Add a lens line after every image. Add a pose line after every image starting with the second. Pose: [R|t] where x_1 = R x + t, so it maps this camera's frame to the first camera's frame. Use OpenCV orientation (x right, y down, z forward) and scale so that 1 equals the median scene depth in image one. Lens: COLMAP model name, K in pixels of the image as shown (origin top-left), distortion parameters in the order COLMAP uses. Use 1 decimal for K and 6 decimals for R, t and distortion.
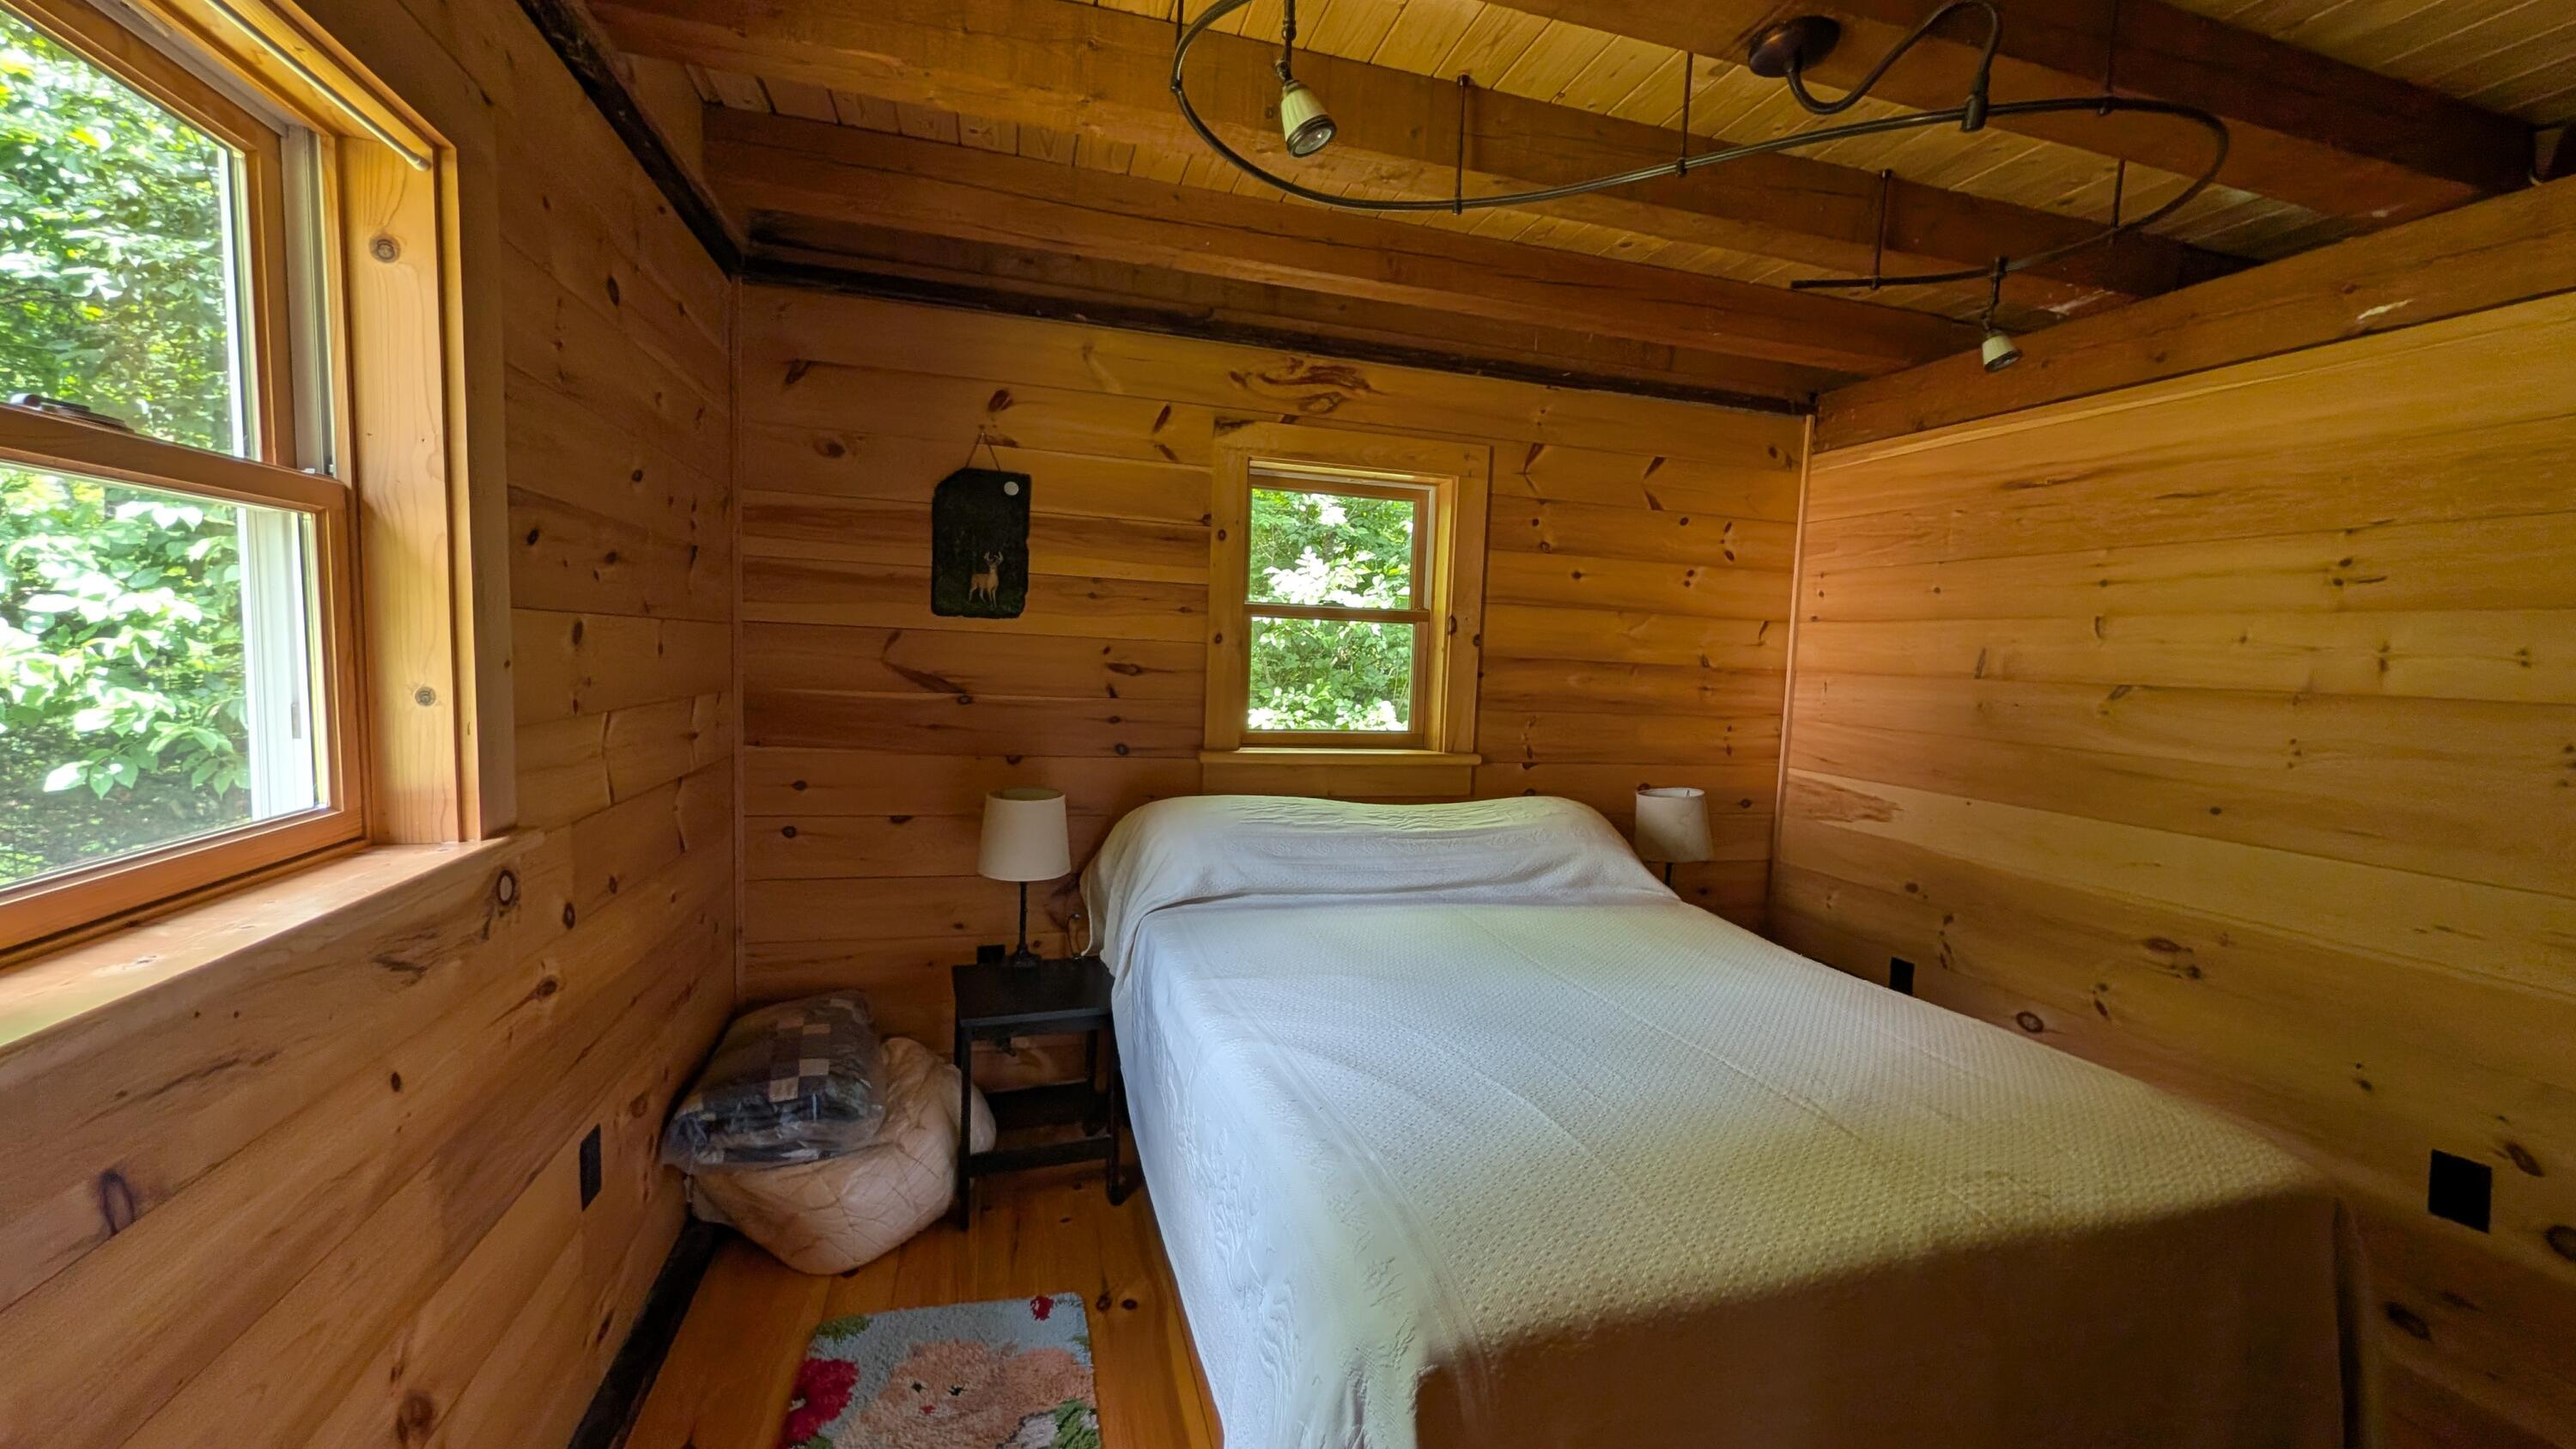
lens RADIAL K [[992.3, 0, 1292.8], [0, 992.3, 727.6], [0, 0, 1]] dist [0.000827, -0.000545]
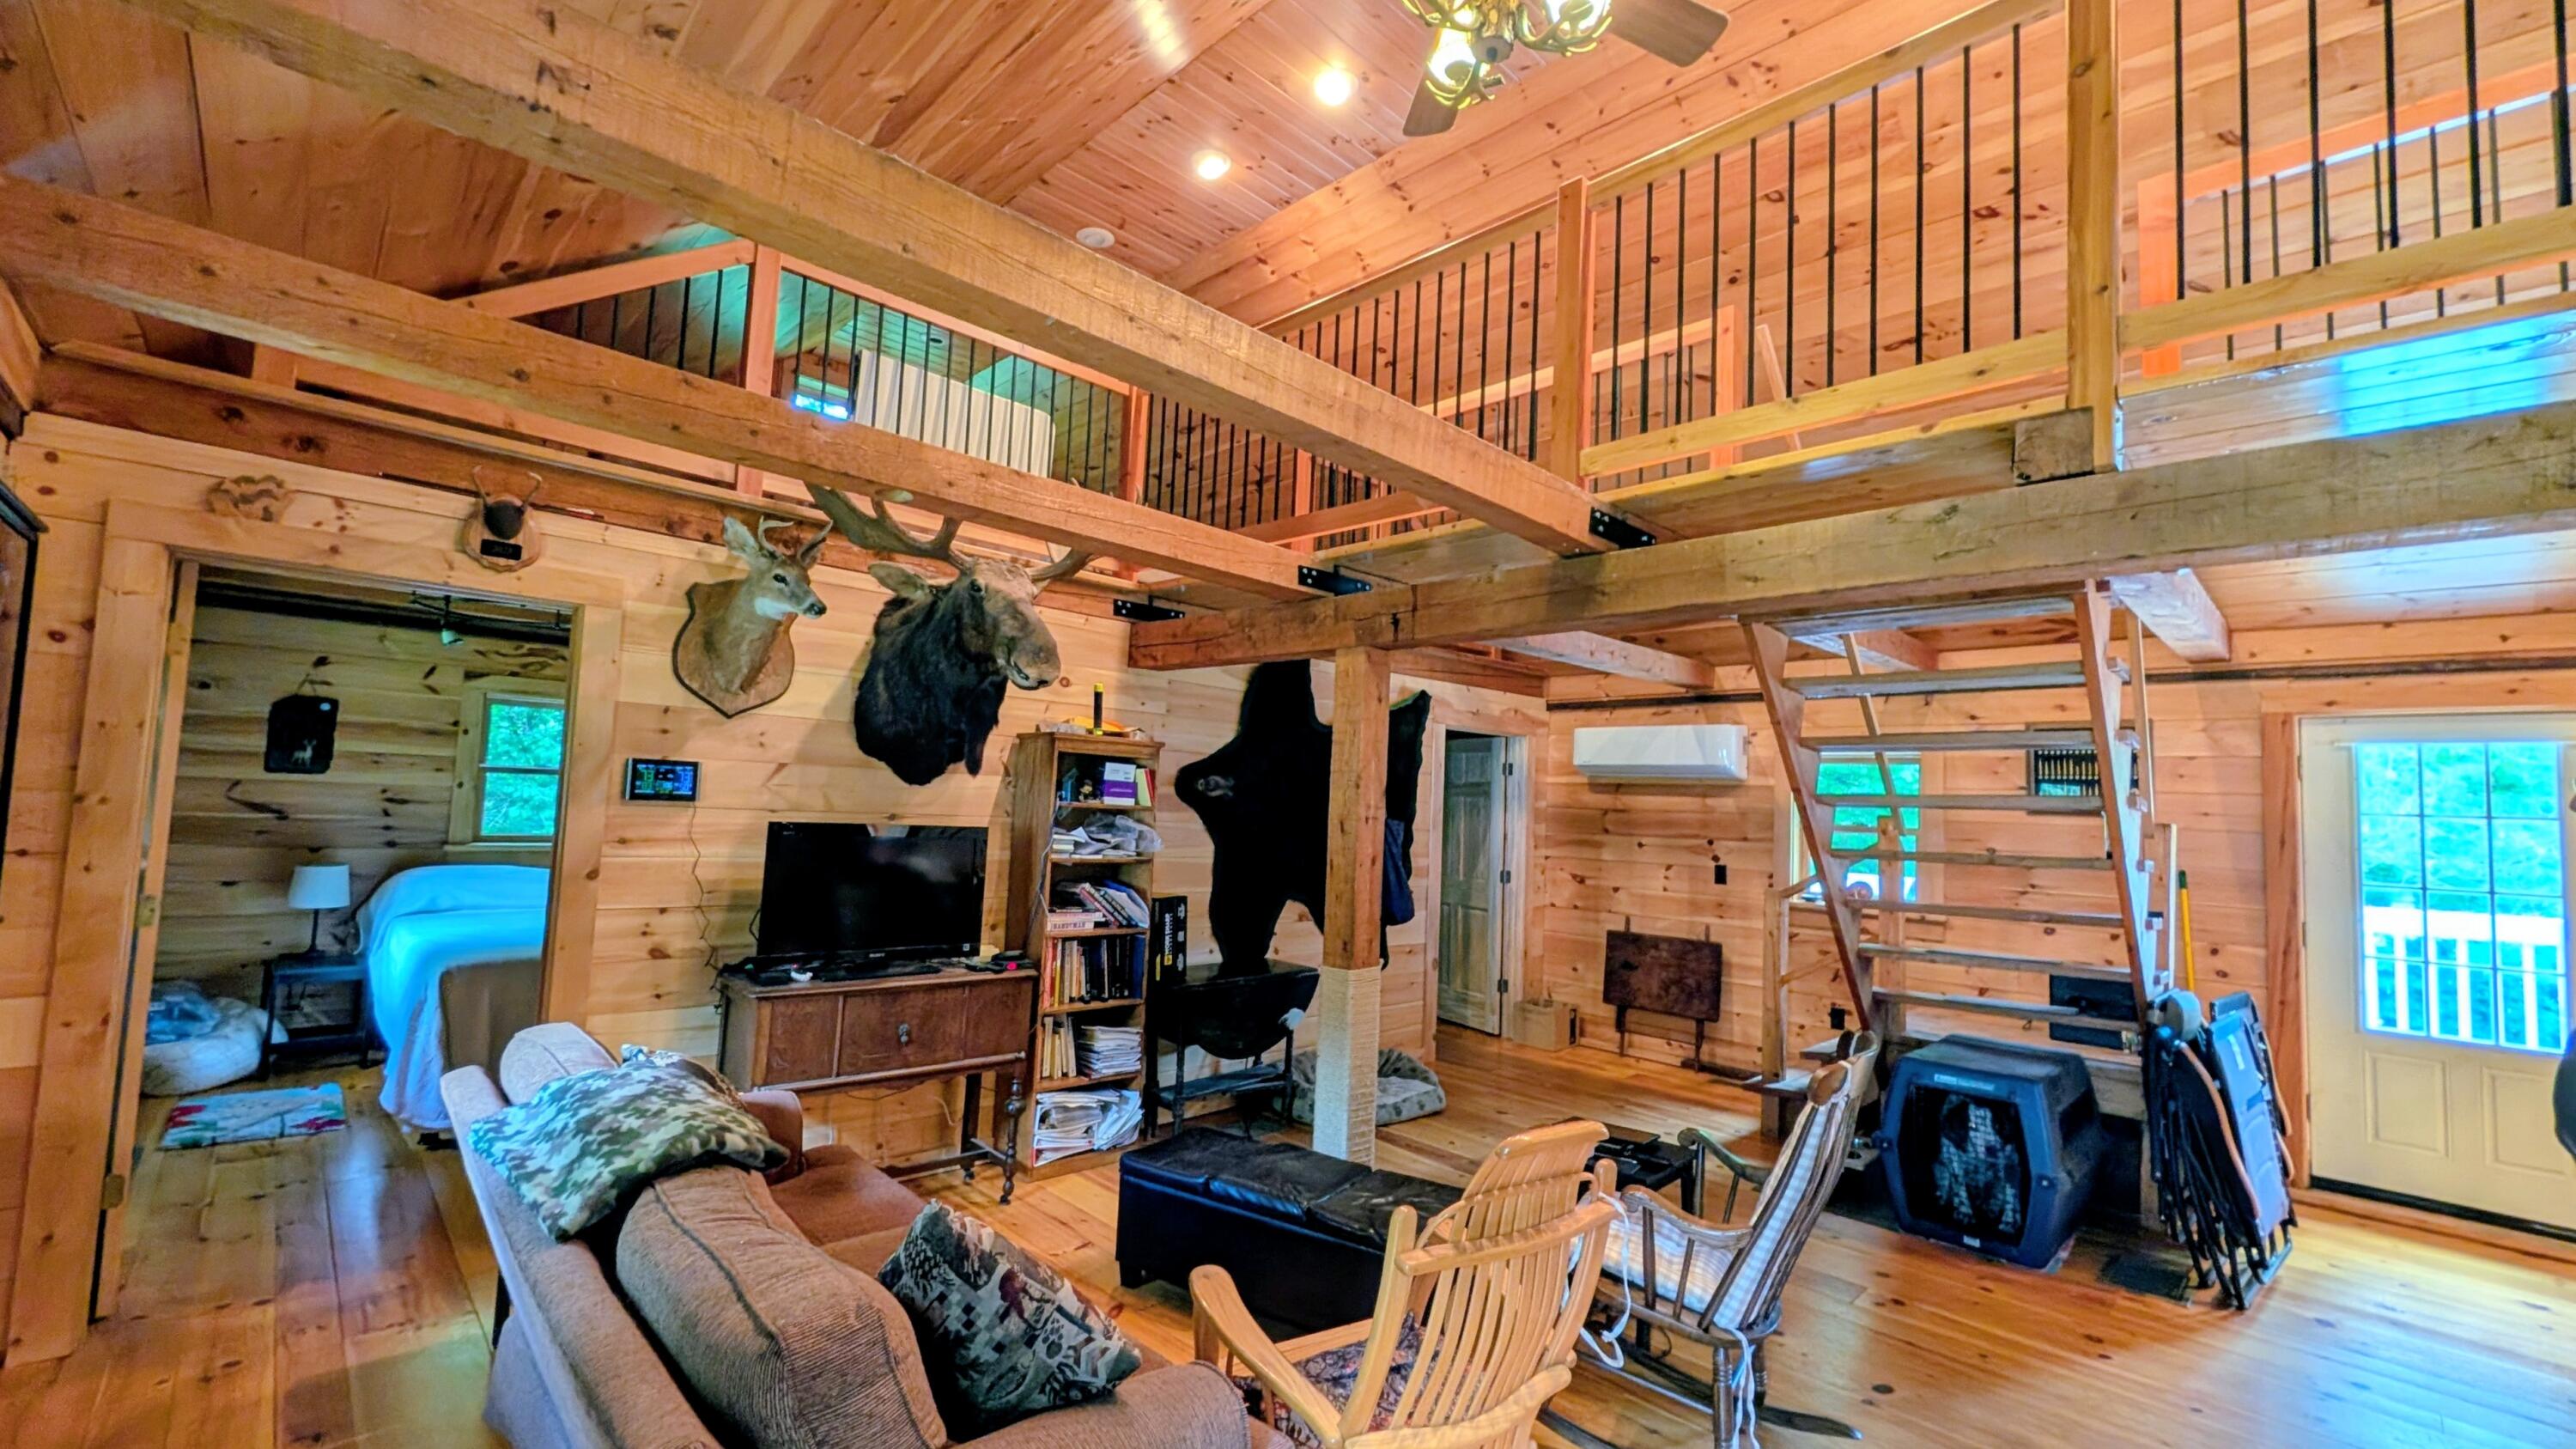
lens RADIAL K [[1043.4, 0, 1289.2], [0, 1043.4, 732.6], [0, 0, 1]] dist [-0.000993, 0.000346]
pose [[0.881822, 0.028926, 0.470695, 0.409038], [0.036637, 0.990898, -0.129532, 0.137264], [-0.470158, 0.131469, 0.872736, -1.616658]]
